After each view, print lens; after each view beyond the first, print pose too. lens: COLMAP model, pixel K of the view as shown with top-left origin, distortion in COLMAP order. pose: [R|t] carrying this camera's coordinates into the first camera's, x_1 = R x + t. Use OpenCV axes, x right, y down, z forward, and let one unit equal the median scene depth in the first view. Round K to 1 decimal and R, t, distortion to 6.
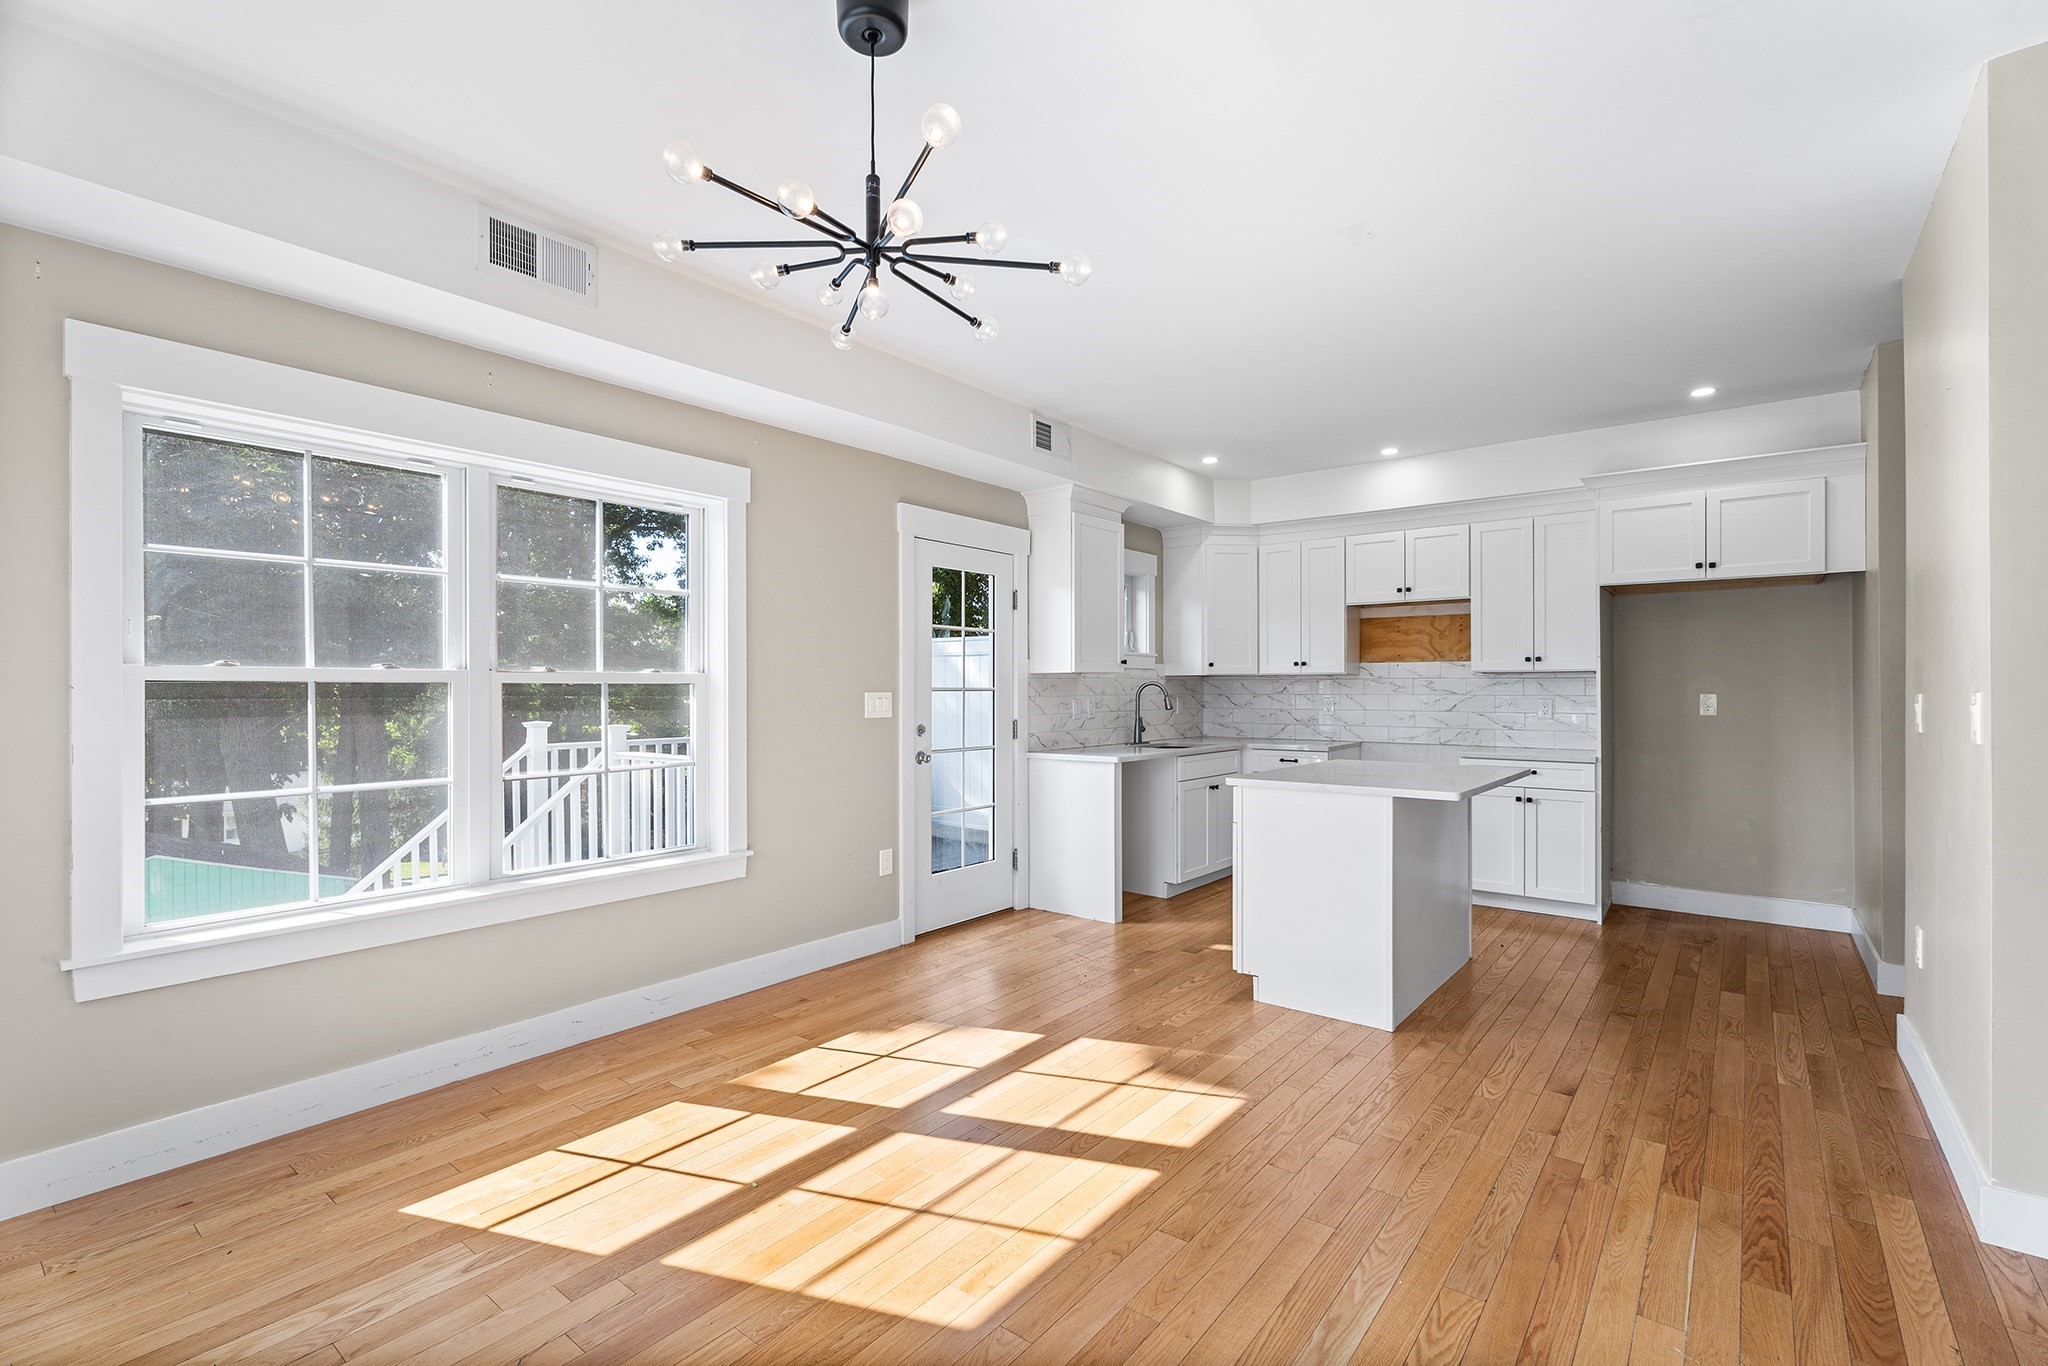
lens RADIAL K [[914.3, 0, 1035.1], [0, 914.3, 690.9], [0, 0, 1]] dist [0.002685, 0.000575]
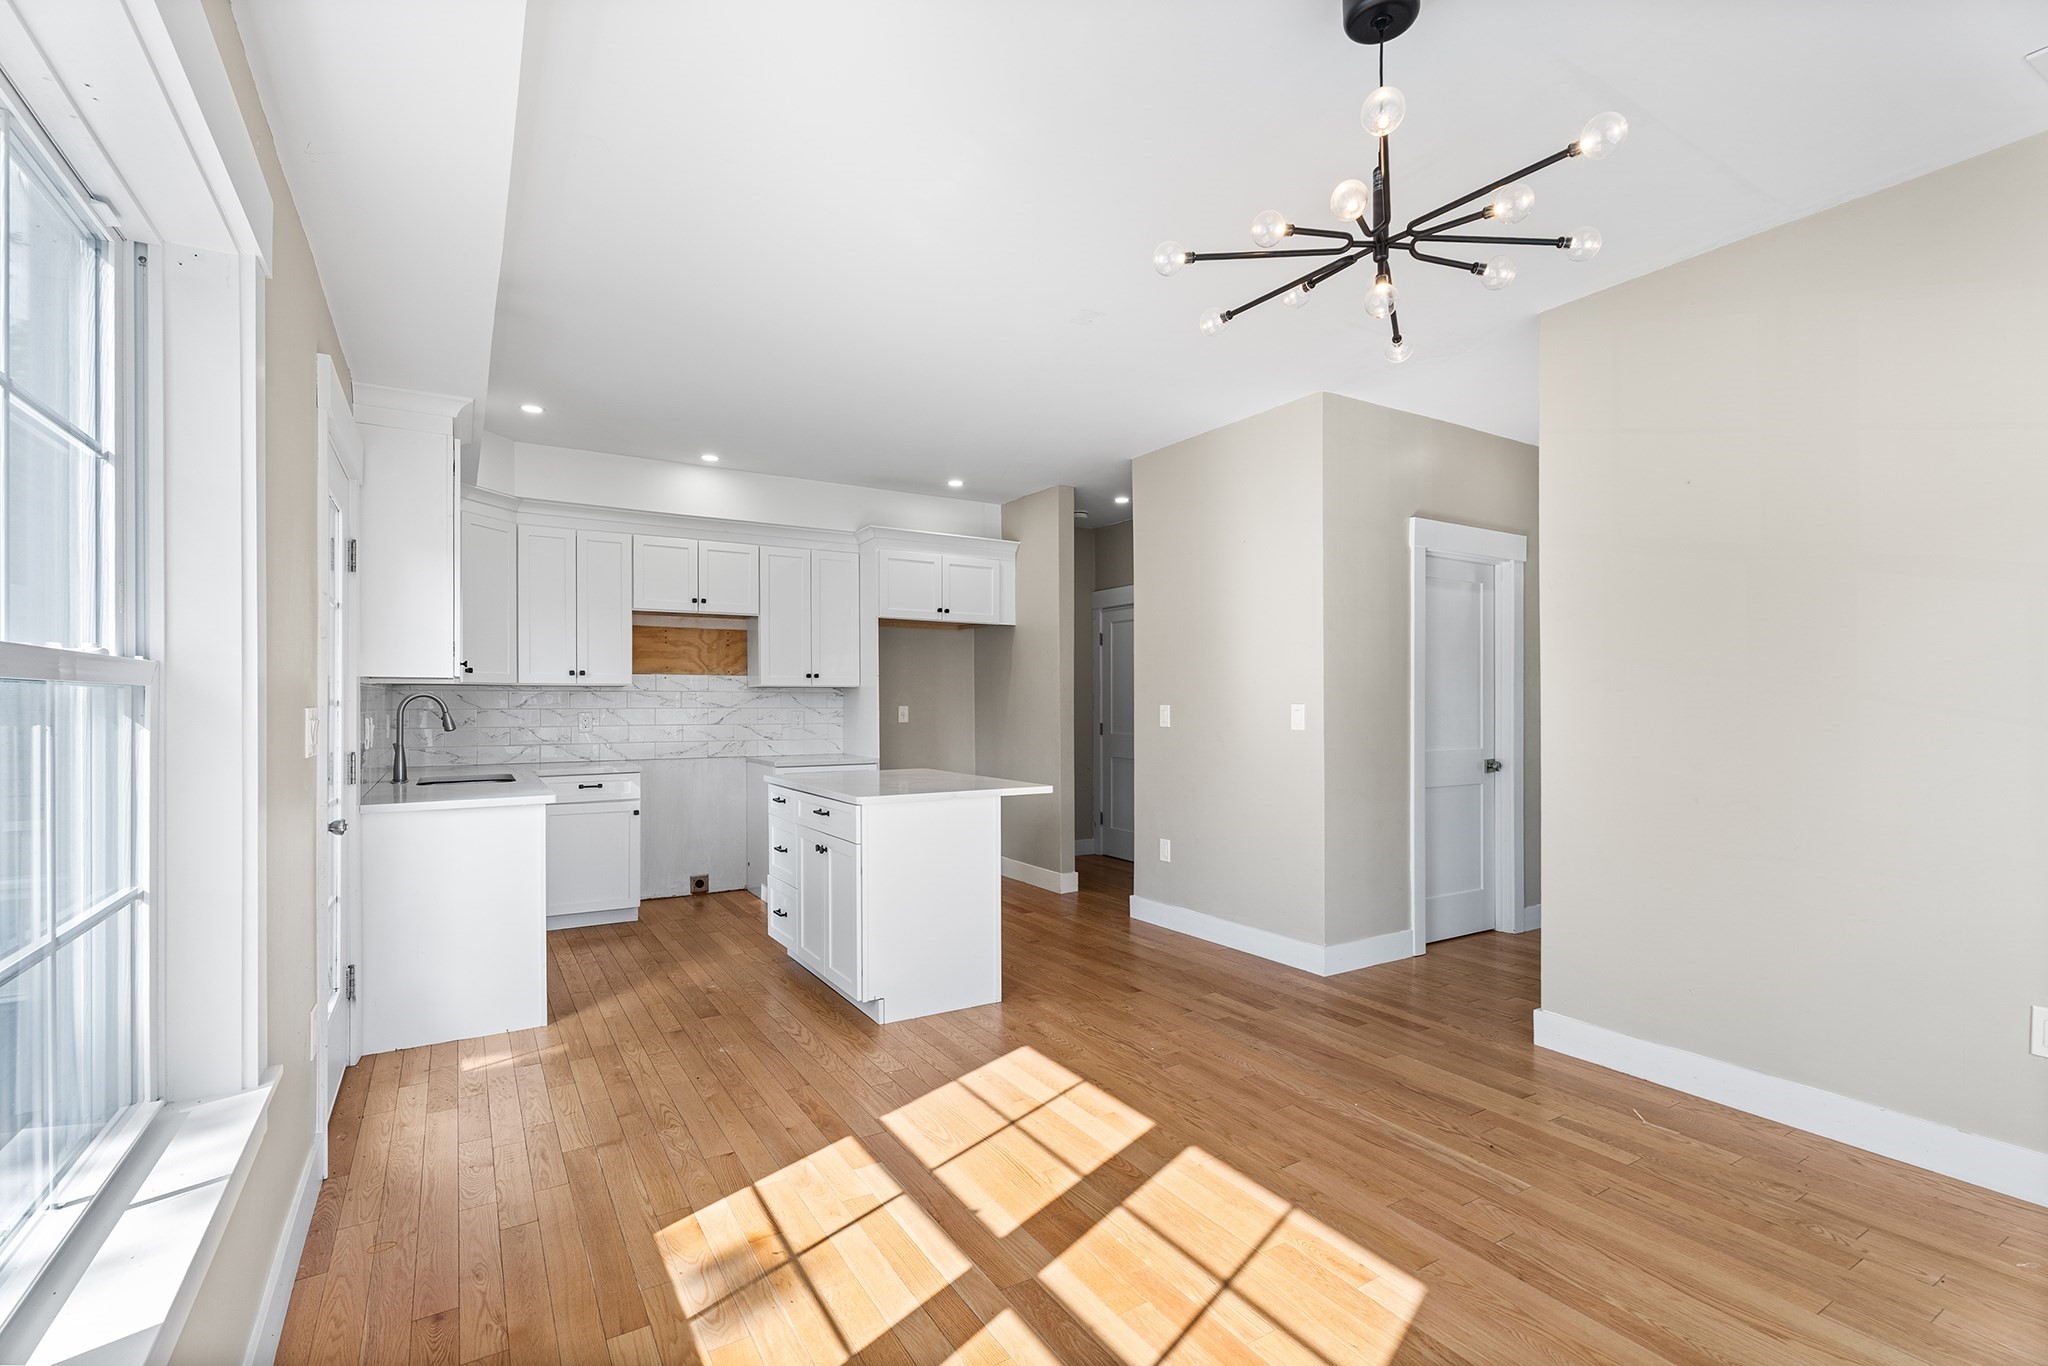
lens RADIAL K [[914.3, 0, 1027.2], [0, 914.3, 702.4], [0, 0, 1]] dist [0.002685, 0.000575]
pose [[0.347420, -0.000115, 0.937710, -0.446259], [0.001795, 0.999998, -0.000542, -0.000980], [-0.937708, 0.001871, 0.347420, 0.375508]]
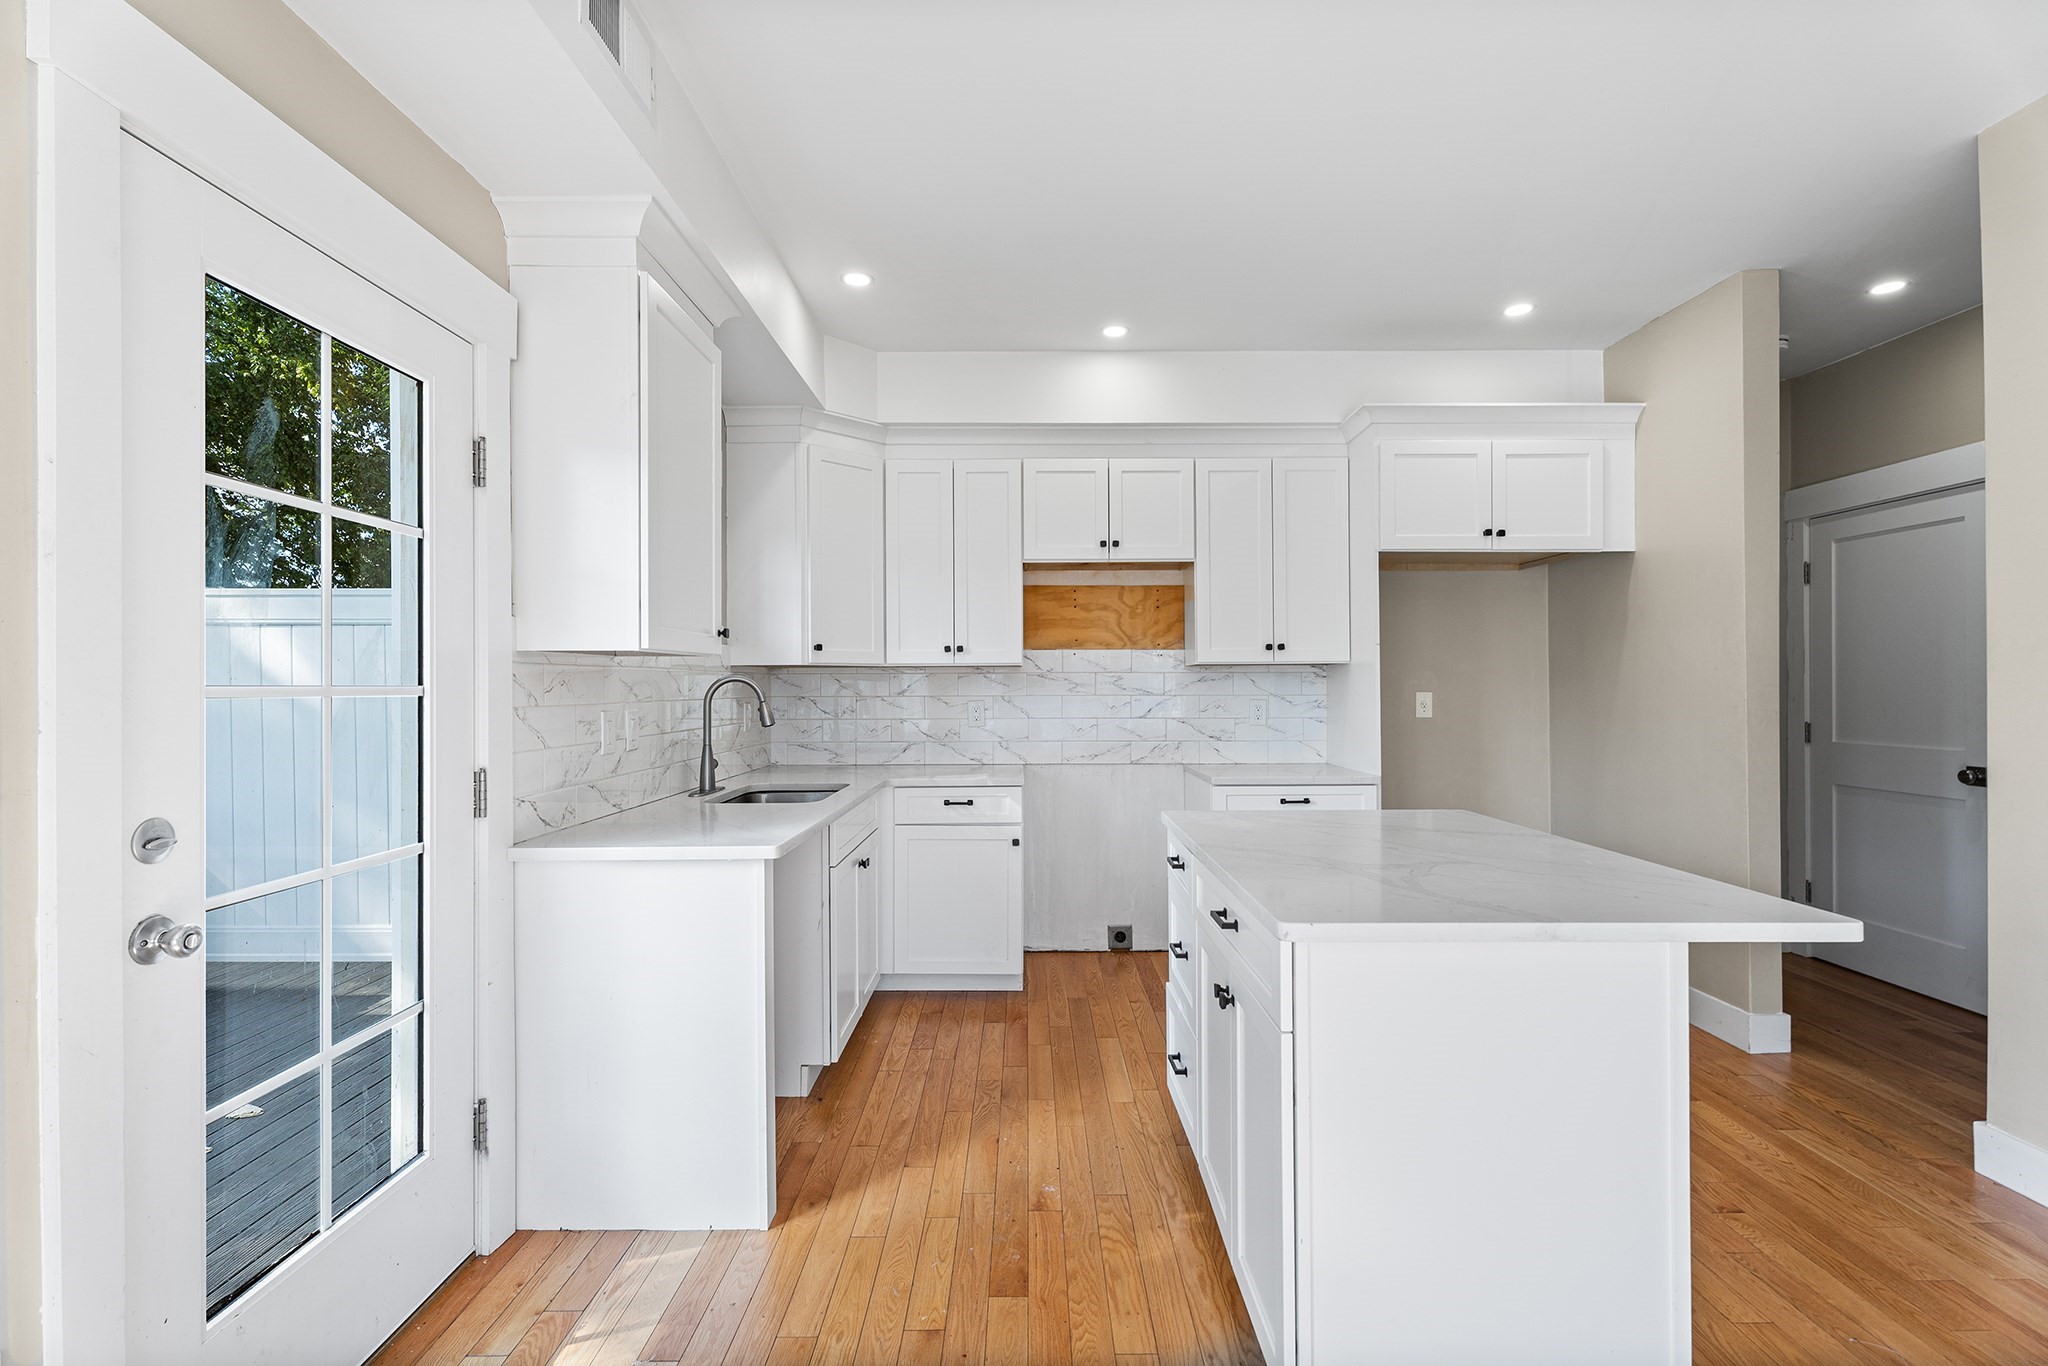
lens RADIAL K [[914.3, 0, 1030.8], [0, 914.3, 685.6], [0, 0, 1]] dist [0.002685, 0.000575]
pose [[0.787888, -0.001386, 0.615817, -0.078995], [0.003945, 0.999988, -0.002796, -0.002003], [-0.615806, 0.004632, 0.787884, 0.559128]]
